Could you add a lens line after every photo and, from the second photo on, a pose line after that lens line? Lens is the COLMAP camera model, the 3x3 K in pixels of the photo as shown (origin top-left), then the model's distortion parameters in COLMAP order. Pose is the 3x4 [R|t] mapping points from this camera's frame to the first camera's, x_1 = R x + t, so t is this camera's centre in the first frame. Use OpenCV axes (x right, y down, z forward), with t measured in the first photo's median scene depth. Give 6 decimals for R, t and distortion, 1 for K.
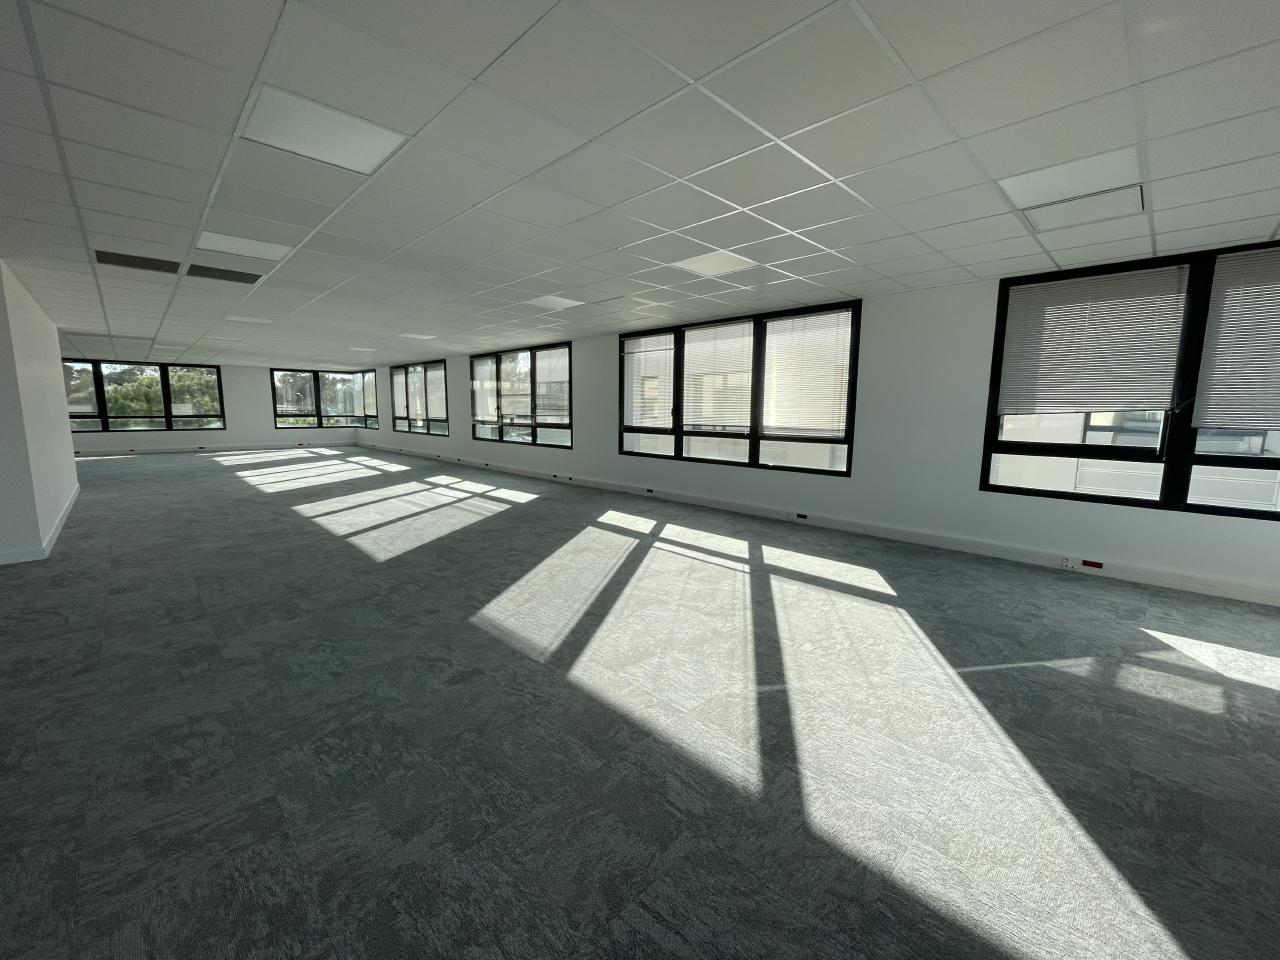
lens RADIAL K [[517.4, 0, 640.2], [0, 517.4, 484.7], [0, 0, 1]] dist [0.002613, -0.000312]
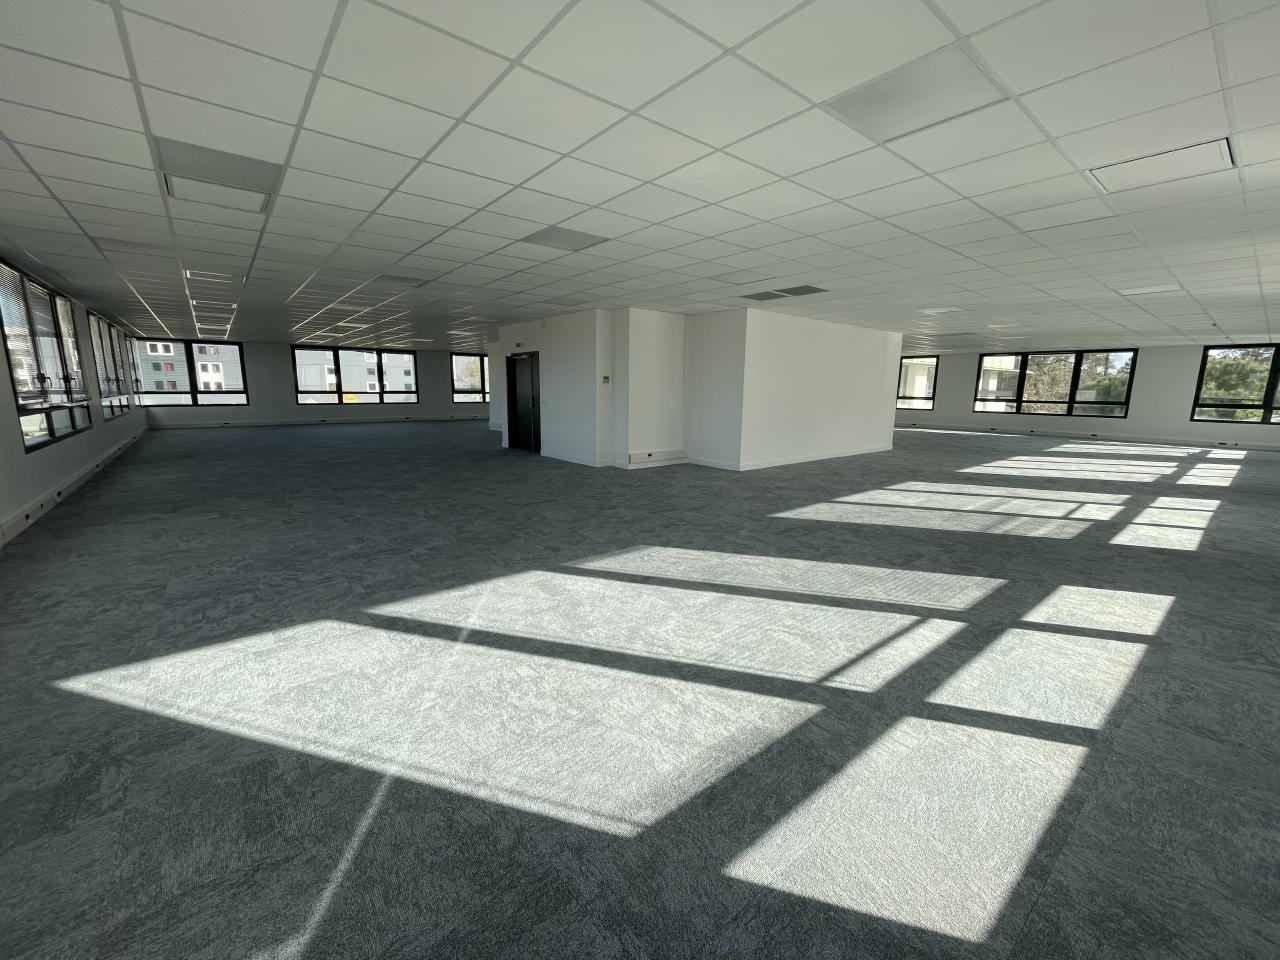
lens RADIAL K [[517.4, 0, 638.8], [0, 517.4, 478.5], [0, 0, 1]] dist [0.002613, -0.000312]
pose [[-0.093147, 0.165495, -0.981802, 1.045421], [-0.157110, 0.971292, 0.178629, -0.155498], [0.983179, 0.170890, -0.064472, 1.160148]]
